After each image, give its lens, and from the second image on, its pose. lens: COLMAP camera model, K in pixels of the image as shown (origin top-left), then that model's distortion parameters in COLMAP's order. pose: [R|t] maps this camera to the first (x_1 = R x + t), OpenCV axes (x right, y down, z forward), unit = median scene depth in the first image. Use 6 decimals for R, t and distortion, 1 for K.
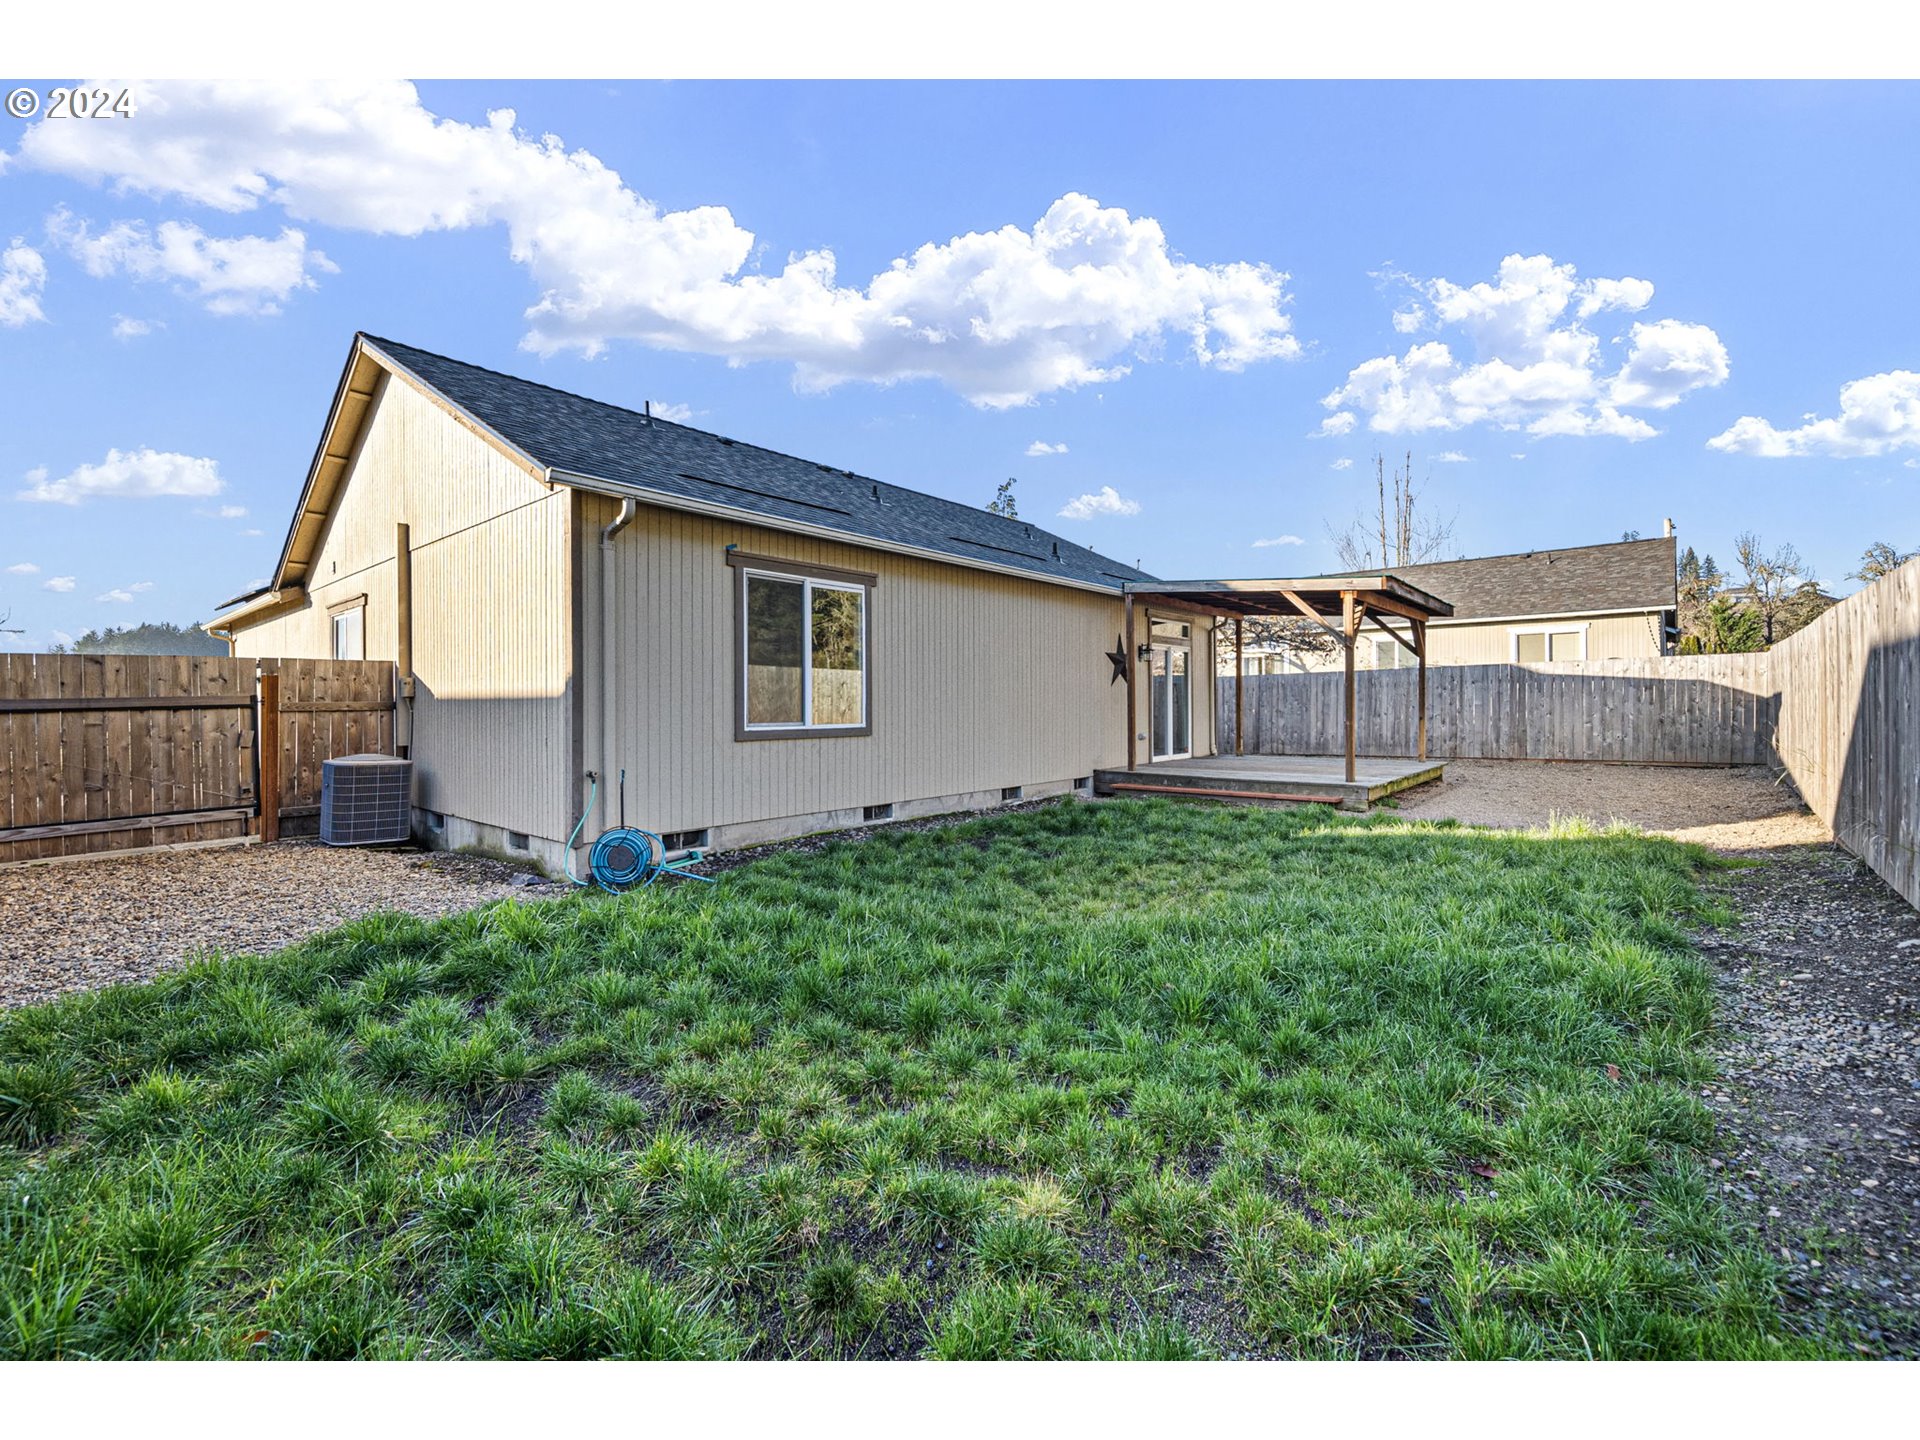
lens RADIAL K [[844.8, 0, 962.2], [0, 844.8, 714.3], [0, 0, 1]] dist [0.019012, -0.009301]
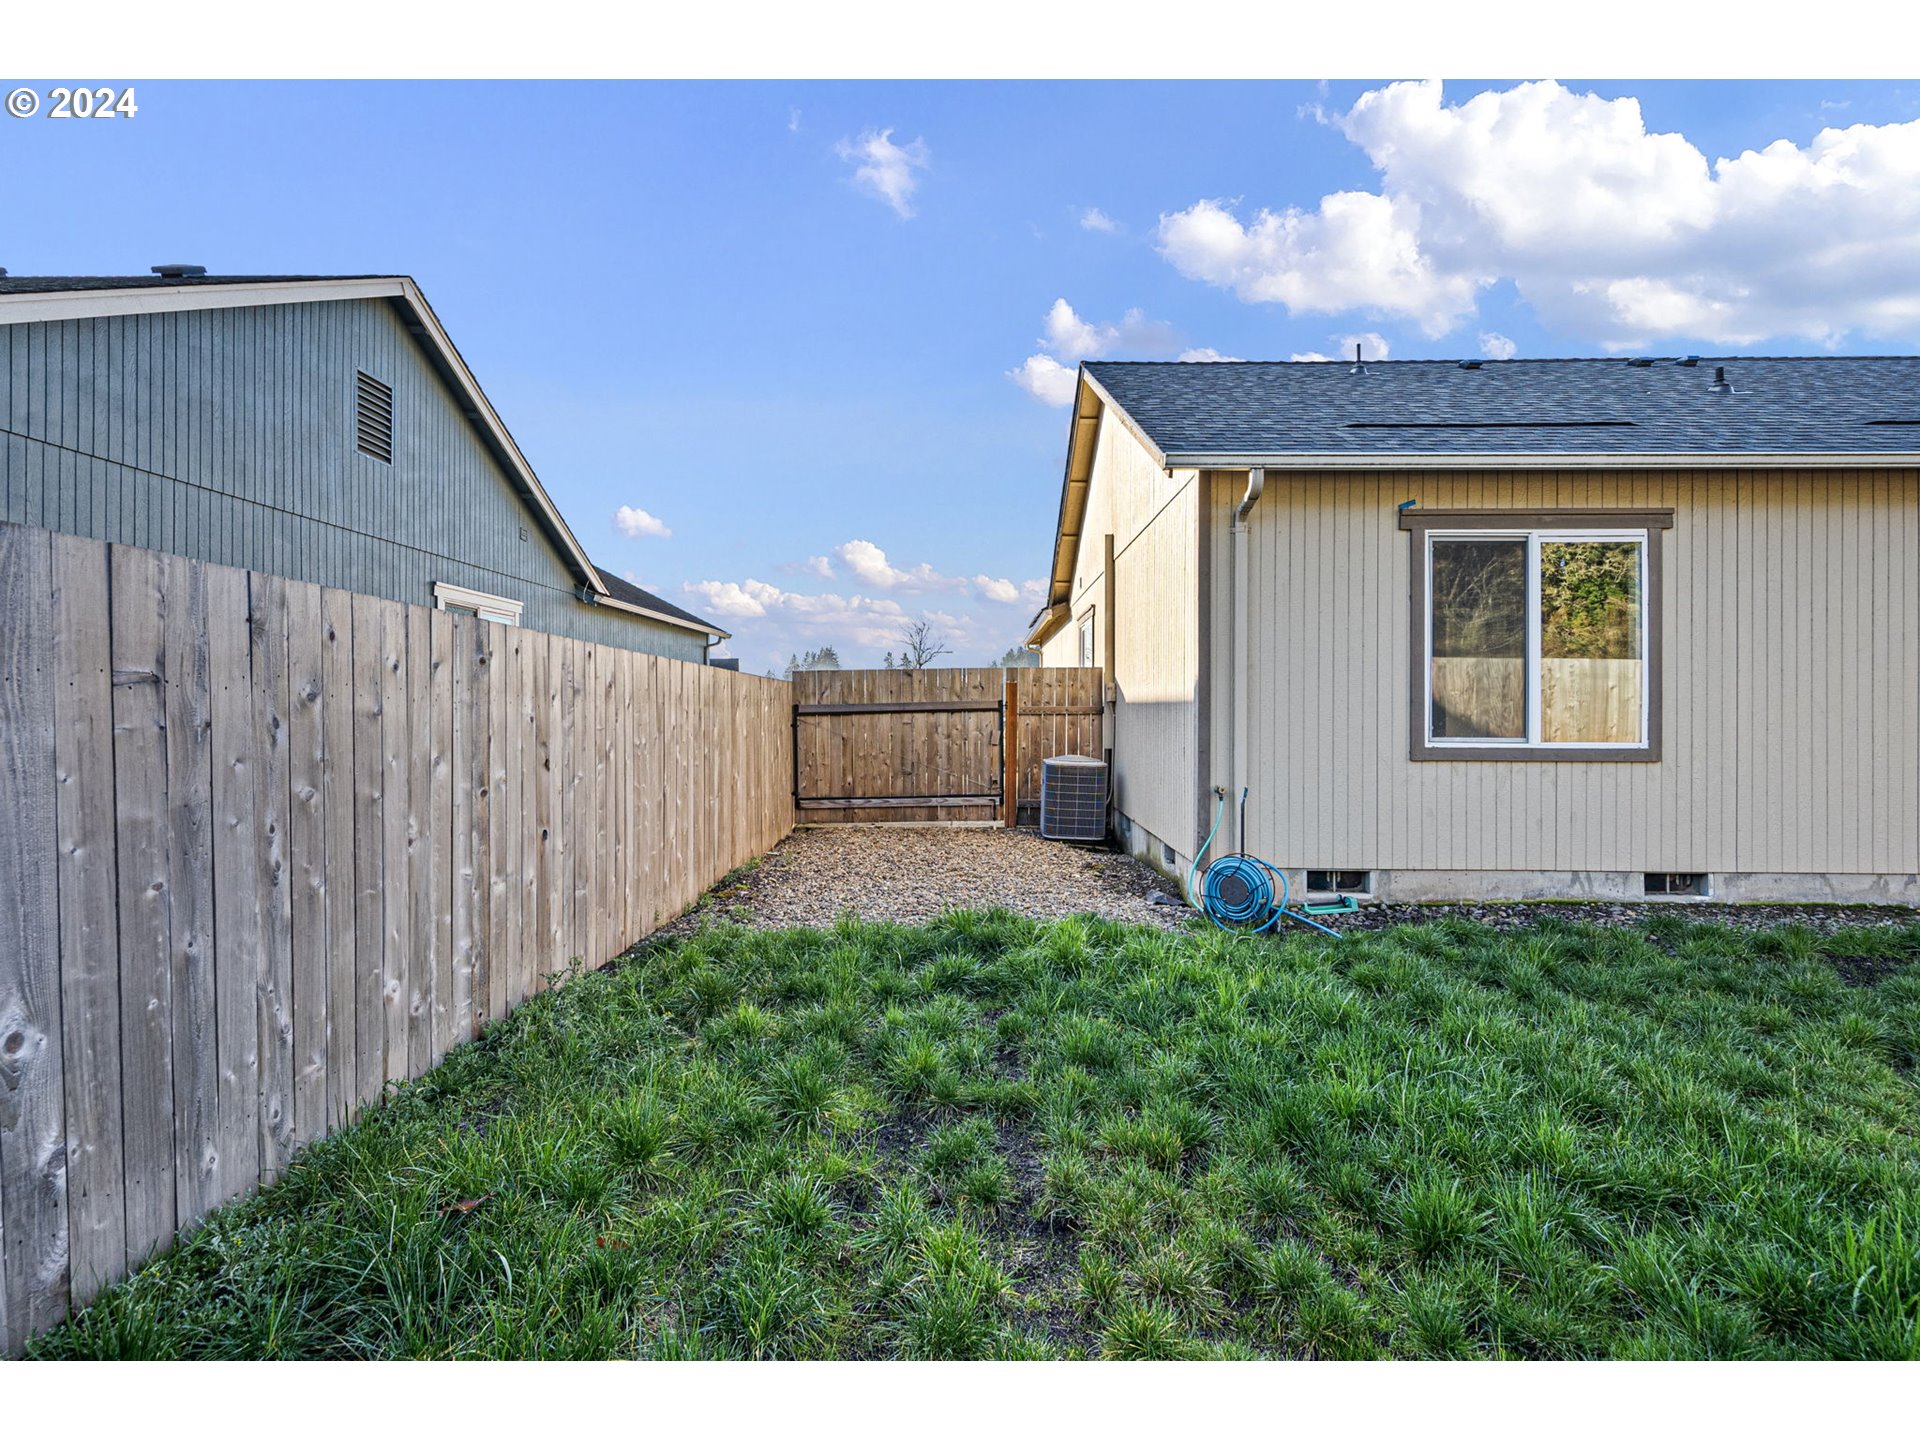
lens RADIAL K [[945.0, 0, 959.7], [0, 945.0, 706.3], [0, 0, 1]] dist [0.011641, -0.000126]
pose [[0.619385, 0.004465, -0.785074, 0.146458], [-0.014183, 0.999884, -0.005503, -0.006142], [0.784959, 0.014543, 0.619377, 0.157258]]
